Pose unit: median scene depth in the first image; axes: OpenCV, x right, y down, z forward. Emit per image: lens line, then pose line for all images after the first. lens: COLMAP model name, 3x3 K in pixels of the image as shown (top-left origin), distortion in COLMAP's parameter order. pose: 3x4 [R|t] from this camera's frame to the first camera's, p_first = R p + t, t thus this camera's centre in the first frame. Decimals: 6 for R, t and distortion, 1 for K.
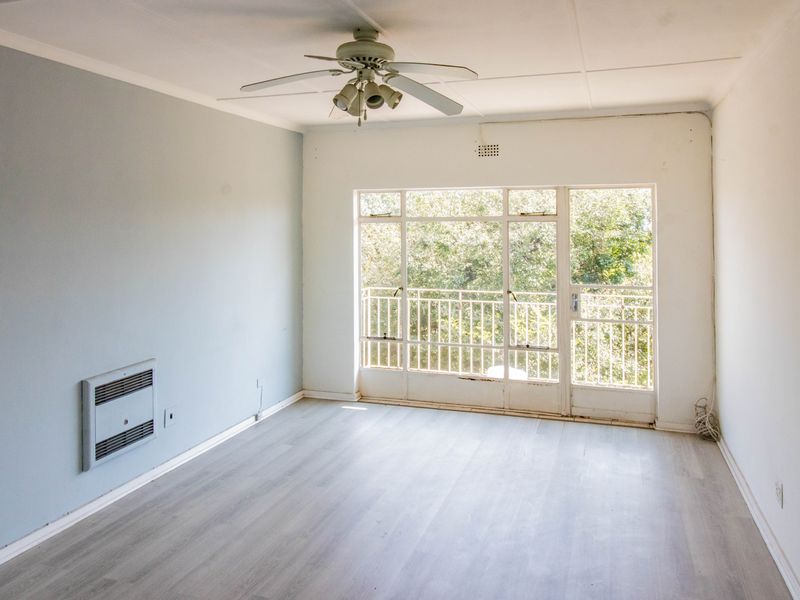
lens RADIAL K [[622.1, 0, 396.7], [0, 622.1, 297.9], [0, 0, 1]] dist [0.005236, -0.004144]
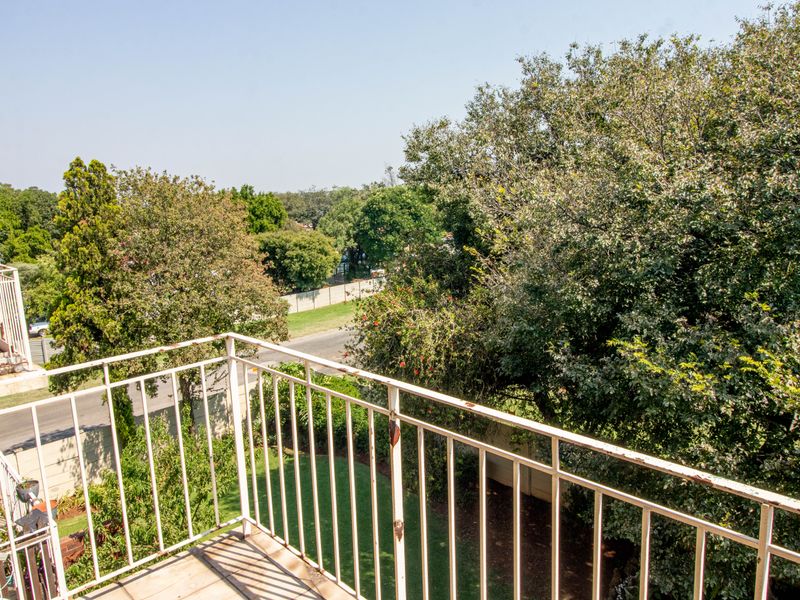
lens RADIAL K [[622.1, 0, 398.8], [0, 622.1, 300.1], [0, 0, 1]] dist [0.005236, -0.004144]
pose [[0.900525, 0.057822, -0.430943, 0.338137], [-0.020687, 0.995693, 0.090369, -0.114660], [0.434313, -0.072465, 0.897842, 1.083586]]
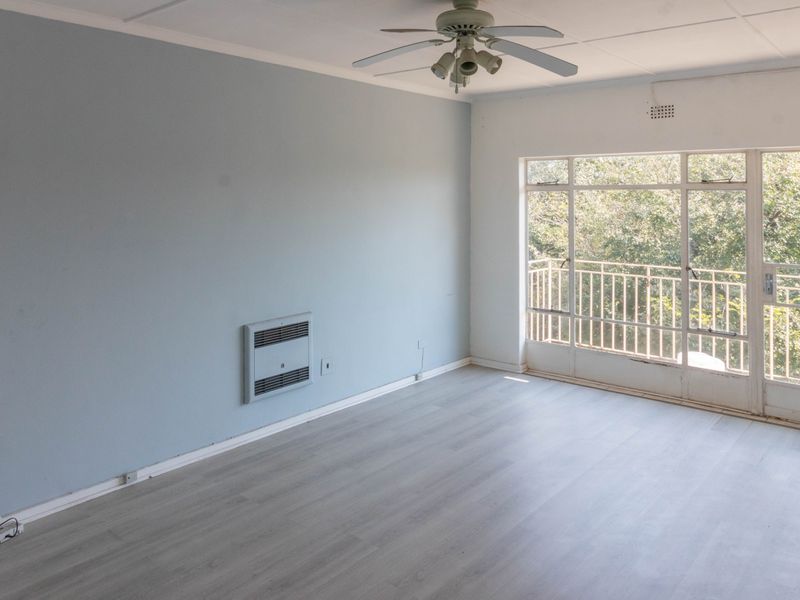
lens RADIAL K [[622.1, 0, 391.6], [0, 622.1, 269.7], [0, 0, 1]] dist [0.005236, -0.004144]
pose [[0.932602, 0.046977, -0.357836, 0.113369], [-0.046226, 0.998874, 0.010657, 0.002531], [0.357934, 0.006603, 0.933724, 0.008726]]
